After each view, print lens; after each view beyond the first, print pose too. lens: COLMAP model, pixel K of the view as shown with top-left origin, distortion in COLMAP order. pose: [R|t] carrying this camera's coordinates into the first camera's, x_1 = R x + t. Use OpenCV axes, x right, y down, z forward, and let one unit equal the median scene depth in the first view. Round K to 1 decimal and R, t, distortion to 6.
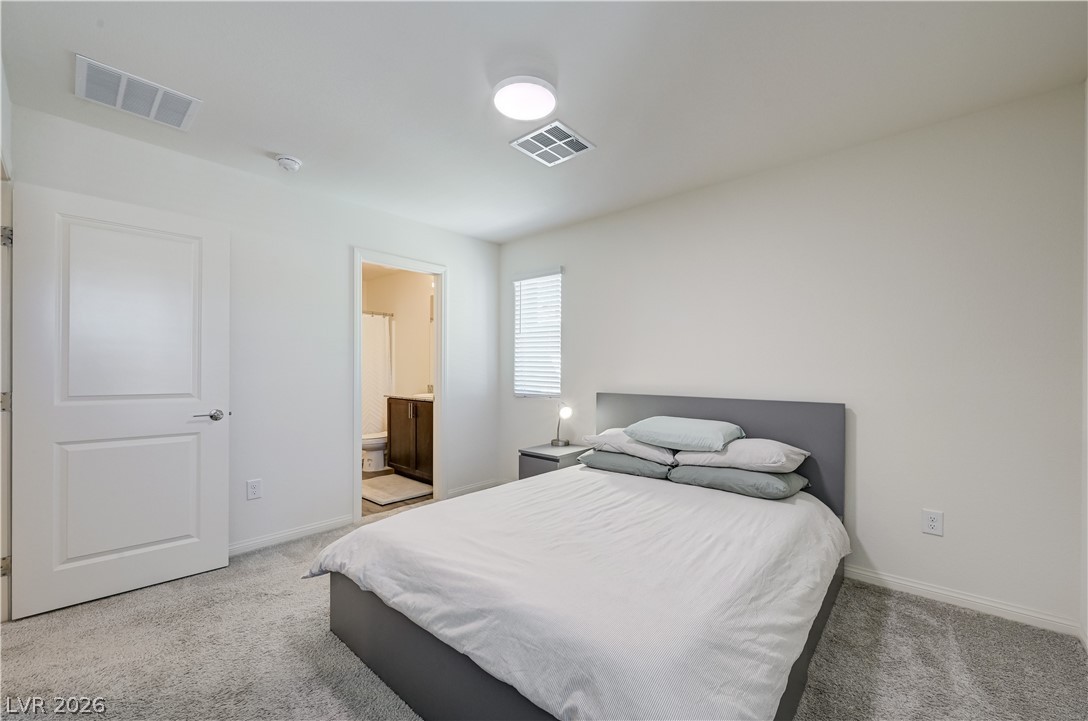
lens RADIAL K [[440.2, 0, 545.7], [0, 440.2, 365.8], [0, 0, 1]] dist [-0.001621, 0.000463]
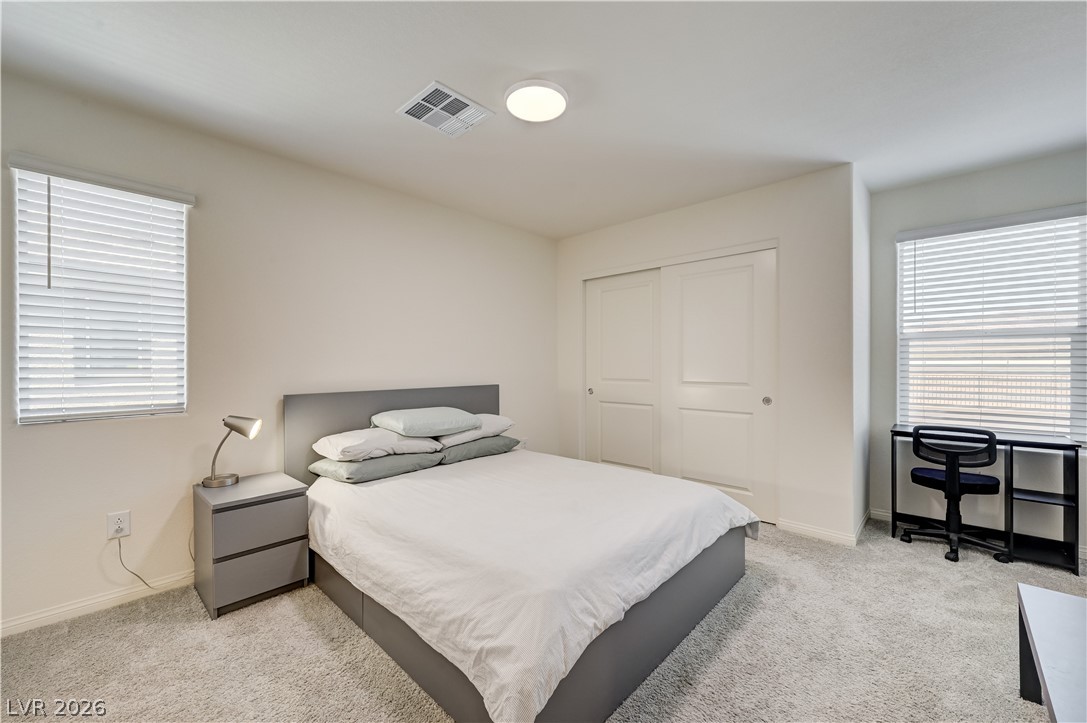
lens RADIAL K [[439.8, 0, 548.1], [0, 439.8, 363.3], [0, 0, 1]] dist [-0.001621, 0.000463]
pose [[0.007495, 0.001004, 0.999971, -0.776246], [-0.005973, 0.999982, -0.000960, 0.007199], [-0.999954, -0.005965, 0.007501, 0.694810]]
